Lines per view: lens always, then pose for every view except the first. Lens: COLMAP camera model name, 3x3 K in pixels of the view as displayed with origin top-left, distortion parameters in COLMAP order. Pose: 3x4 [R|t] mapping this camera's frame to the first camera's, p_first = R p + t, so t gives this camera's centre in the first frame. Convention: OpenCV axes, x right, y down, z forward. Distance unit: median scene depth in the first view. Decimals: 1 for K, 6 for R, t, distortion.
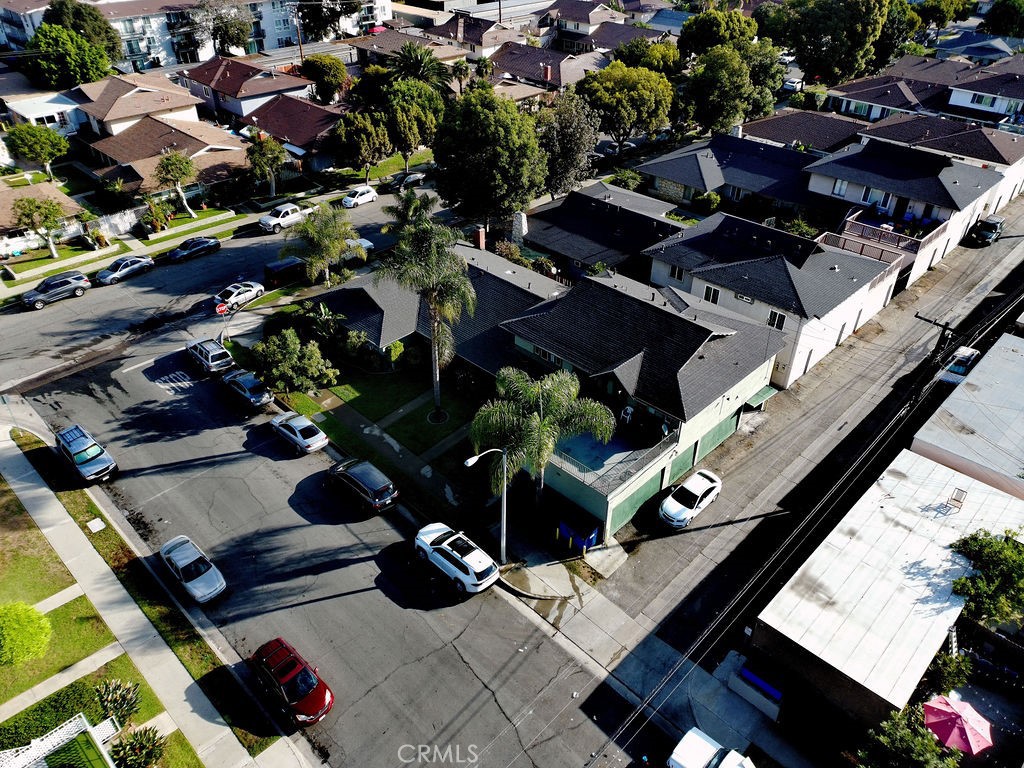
lens RADIAL K [[751.6, 0, 511.7], [0, 751.6, 376.8], [0, 0, 1]] dist [0.074111, -0.068315]
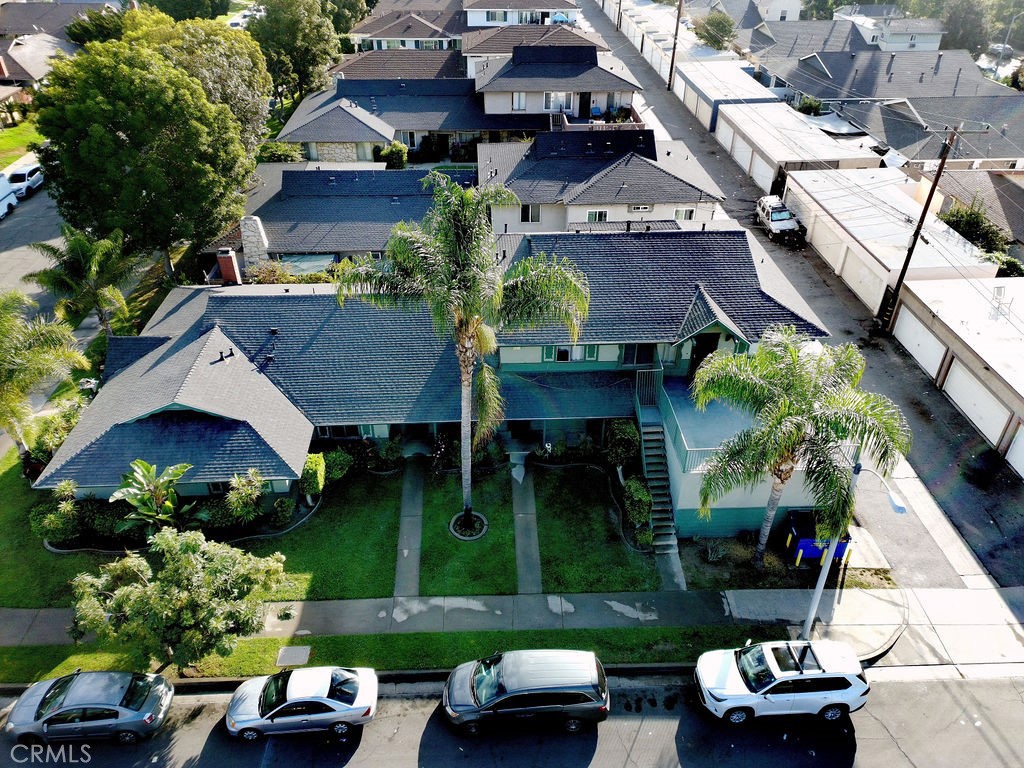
lens RADIAL K [[751.6, 0, 517.9], [0, 751.6, 382.6], [0, 0, 1]] dist [0.074111, -0.068315]
pose [[0.676591, -0.421556, 0.603751, -0.352515], [0.421035, 0.894136, 0.152481, -0.112408], [-0.604115, 0.151033, 0.782454, 0.449729]]
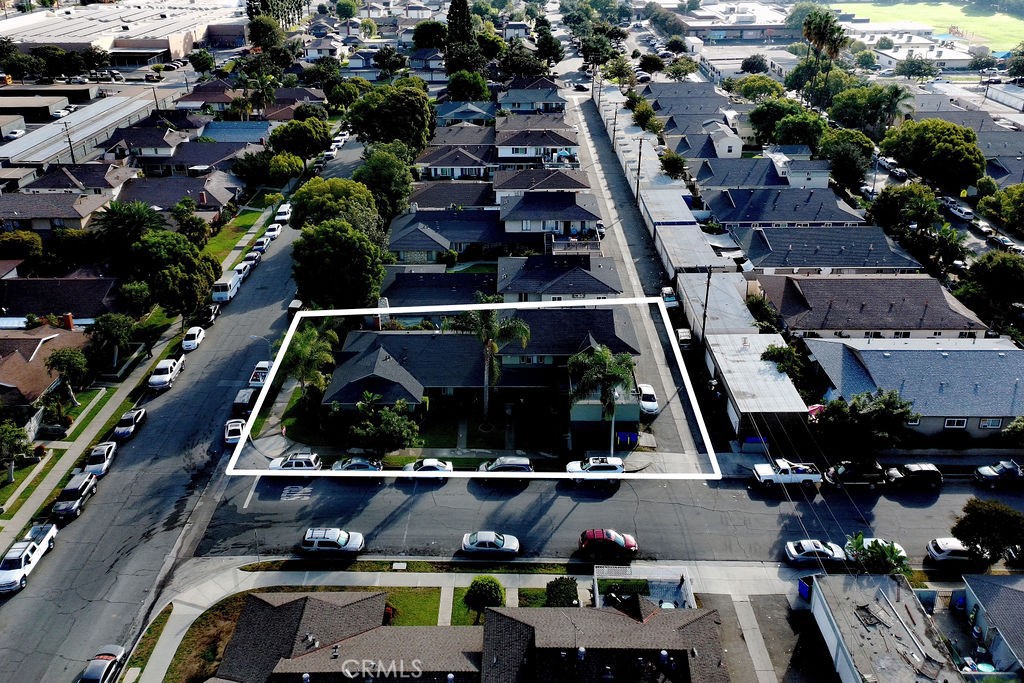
lens RADIAL K [[898.5, 0, 500.0], [0, 898.5, 288.7], [0, 0, 1]] dist [0.054412, -0.004447]
pose [[0.722756, -0.284548, 0.629806, -1.005926], [0.406386, 0.912088, -0.054280, -0.078808], [-0.558993, 0.295175, 0.774853, -0.404682]]
